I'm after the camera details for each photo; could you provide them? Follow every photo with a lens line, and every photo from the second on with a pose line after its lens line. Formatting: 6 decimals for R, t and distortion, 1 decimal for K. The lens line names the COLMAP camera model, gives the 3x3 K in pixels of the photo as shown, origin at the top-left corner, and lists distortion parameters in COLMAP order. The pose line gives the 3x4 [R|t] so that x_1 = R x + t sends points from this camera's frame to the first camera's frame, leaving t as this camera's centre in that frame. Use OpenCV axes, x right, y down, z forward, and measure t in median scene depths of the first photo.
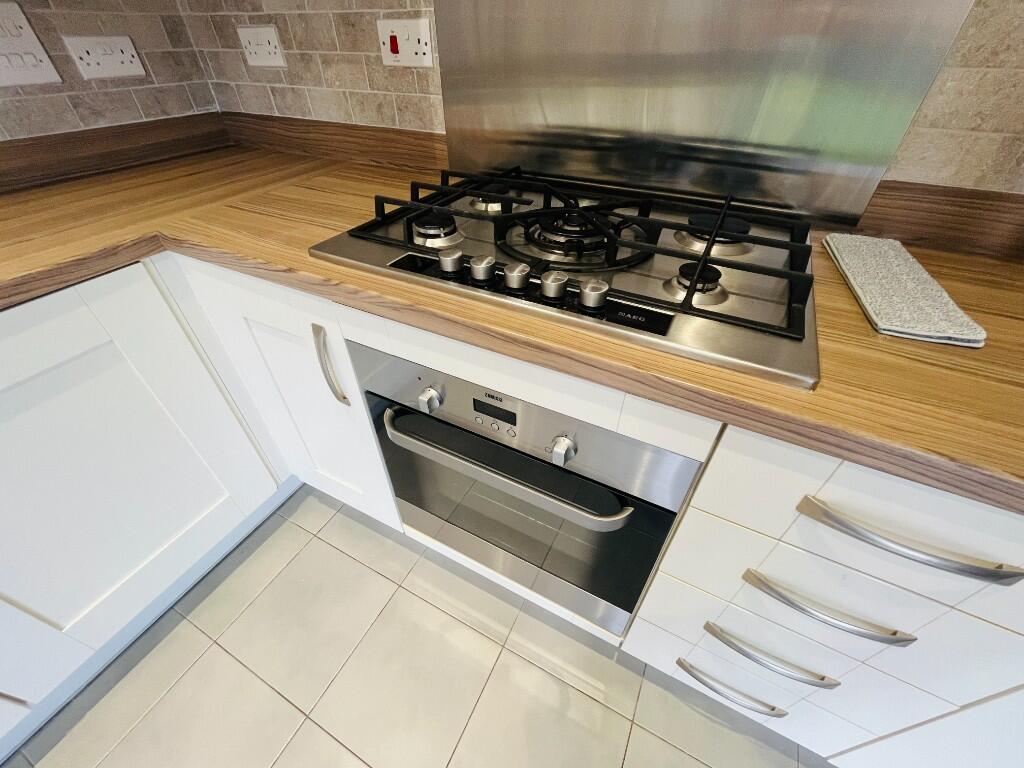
lens RADIAL K [[415.1, 0, 510.6], [0, 415.1, 386.2], [0, 0, 1]] dist [-0.008064, -0.000078]
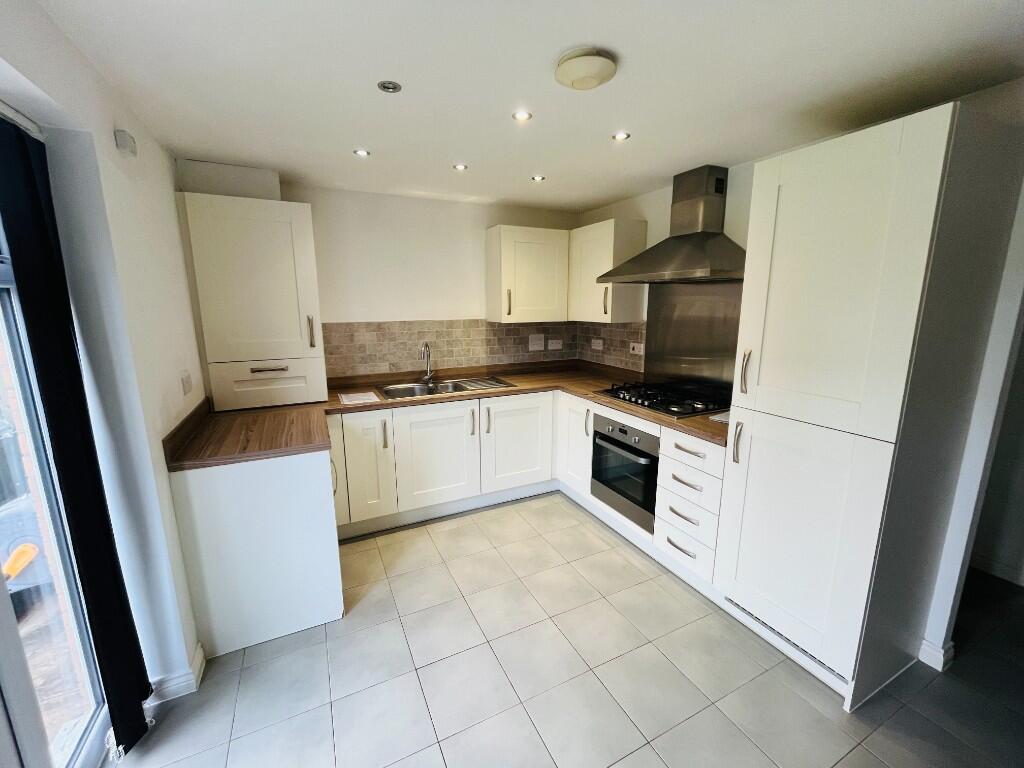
lens RADIAL K [[415.1, 0, 512.6], [0, 415.1, 386.0], [0, 0, 1]] dist [-0.008064, -0.000078]
pose [[0.804814, 0.113775, -0.582520, 0.890871], [-0.385547, 0.846405, -0.367359, 1.012030], [0.451252, 0.520245, 0.725064, -1.669549]]
